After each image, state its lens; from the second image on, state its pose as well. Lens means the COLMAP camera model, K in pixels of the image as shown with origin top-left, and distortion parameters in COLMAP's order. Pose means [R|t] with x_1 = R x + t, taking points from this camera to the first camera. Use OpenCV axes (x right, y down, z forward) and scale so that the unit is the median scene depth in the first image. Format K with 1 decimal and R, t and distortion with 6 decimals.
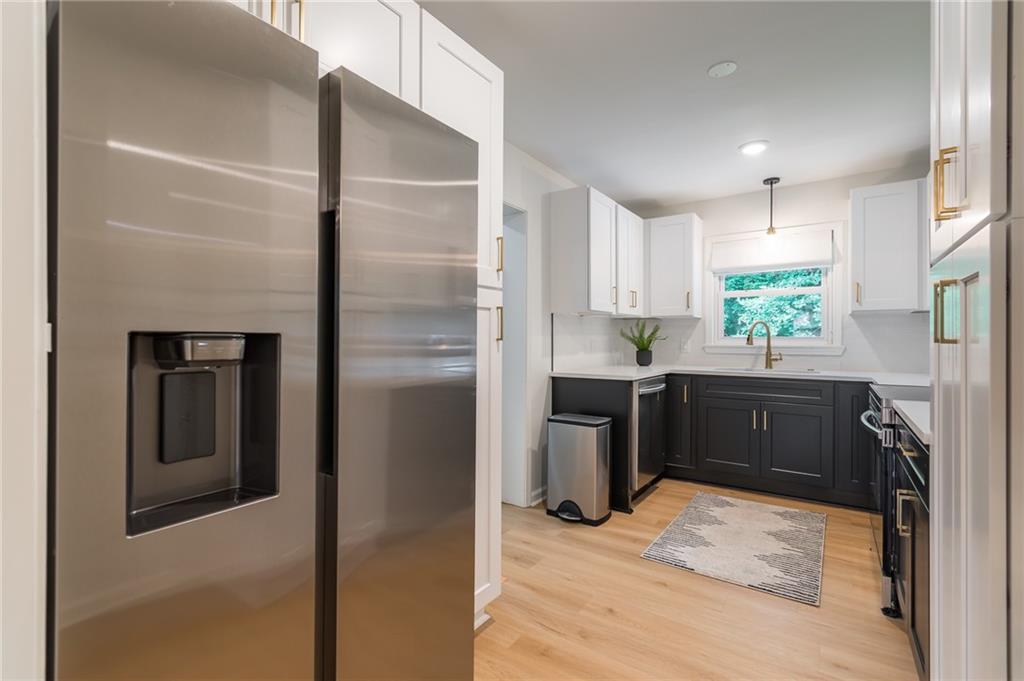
lens RADIAL K [[458.9, 0, 519.3], [0, 458.9, 341.2], [0, 0, 1]] dist [-0.001921, -0.000246]
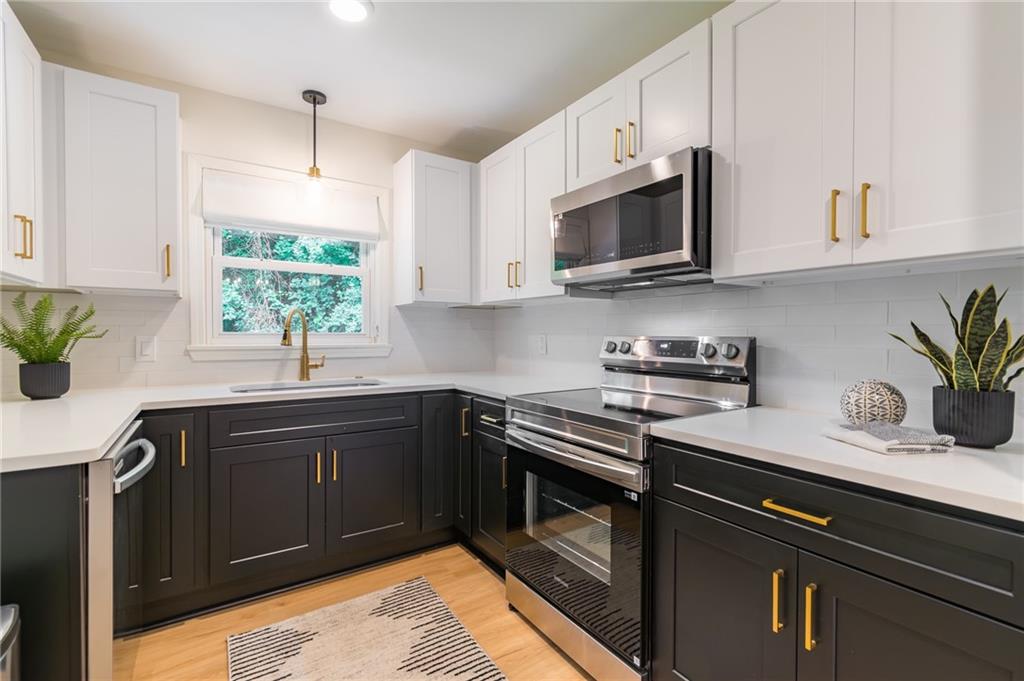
lens RADIAL K [[460.2, 0, 519.1], [0, 460.2, 338.8], [0, 0, 1]] dist [0.003643, 0.000213]
pose [[0.373184, -0.011245, 0.927689, 0.037461], [0.001754, 0.999933, 0.011415, -0.007771], [-0.927756, -0.002632, 0.373179, 0.465299]]
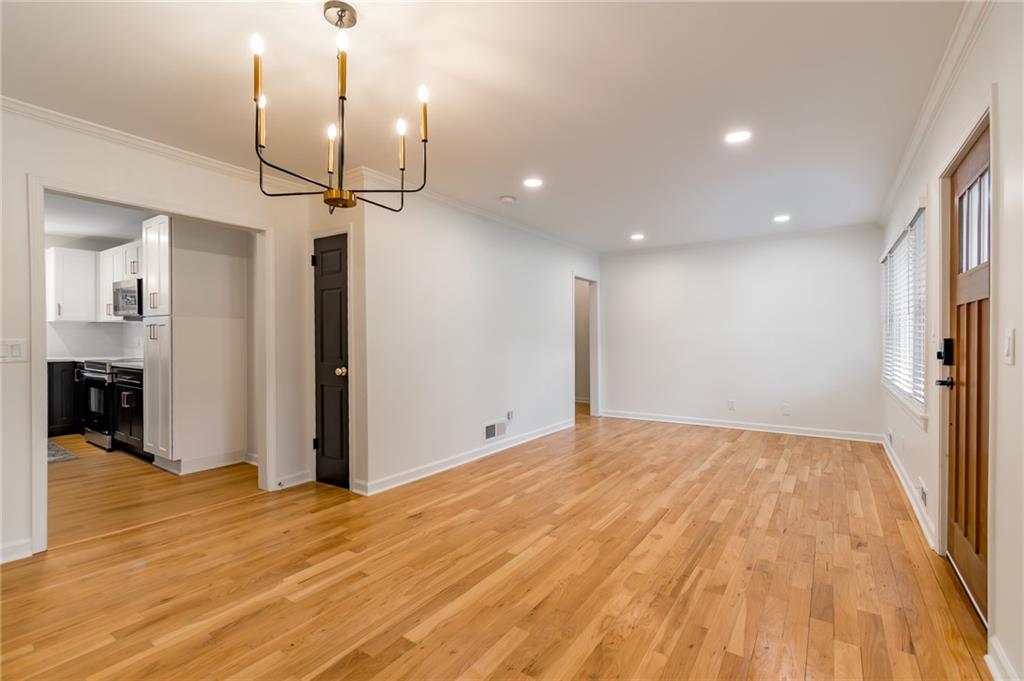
lens RADIAL K [[458.9, 0, 519.3], [0, 458.9, 341.2], [0, 0, 1]] dist [-0.001921, -0.000246]
pose [[-0.007929, -0.008874, 0.999929, -0.834799], [-0.001740, 0.999959, 0.008860, -0.007030], [-0.999967, -0.001670, -0.007944, -0.586839]]
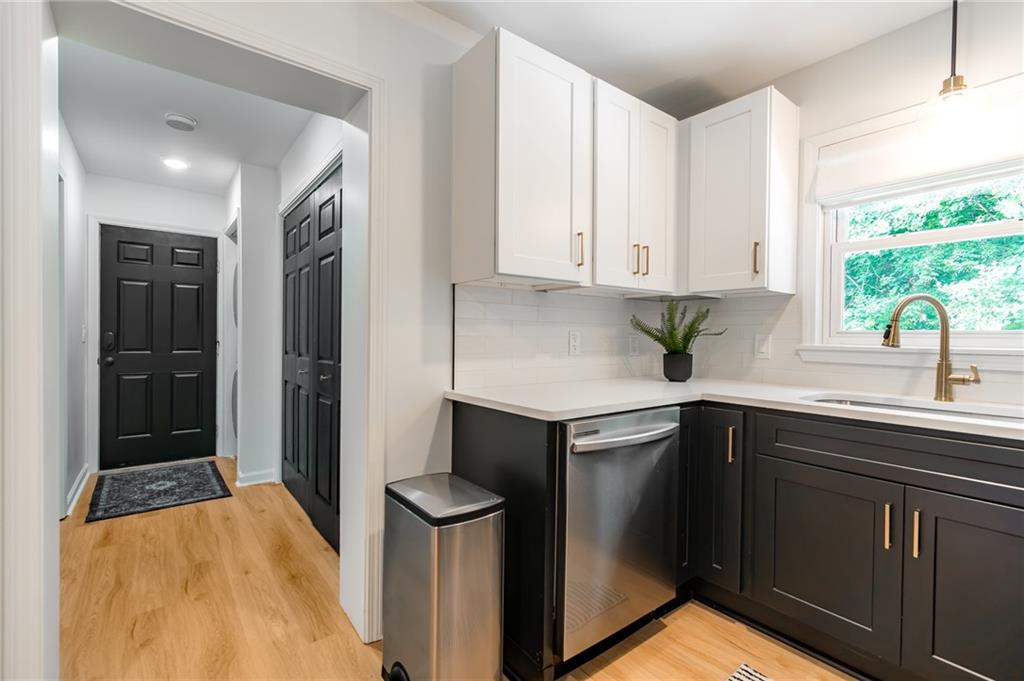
lens RADIAL K [[458.9, 0, 519.3], [0, 458.9, 341.2], [0, 0, 1]] dist [-0.001921, -0.000246]
pose [[0.953653, 0.010814, -0.300714, 0.284234], [-0.008932, 0.999931, 0.007633, 0.002023], [0.300775, -0.004593, 0.953684, 0.450943]]
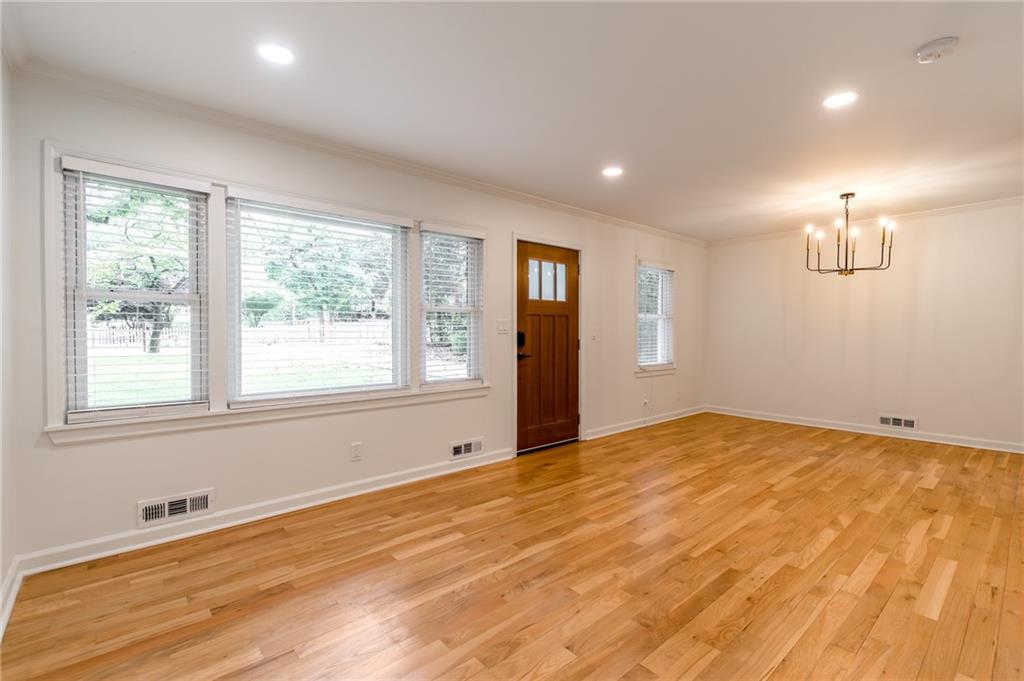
lens RADIAL K [[460.2, 0, 519.1], [0, 460.2, 338.8], [0, 0, 1]] dist [0.003643, 0.000213]
pose [[-0.242218, 0.010364, -0.970167, 0.898607], [0.002477, 0.999946, 0.010063, -0.000601], [0.970219, 0.000035, -0.242230, -0.907502]]
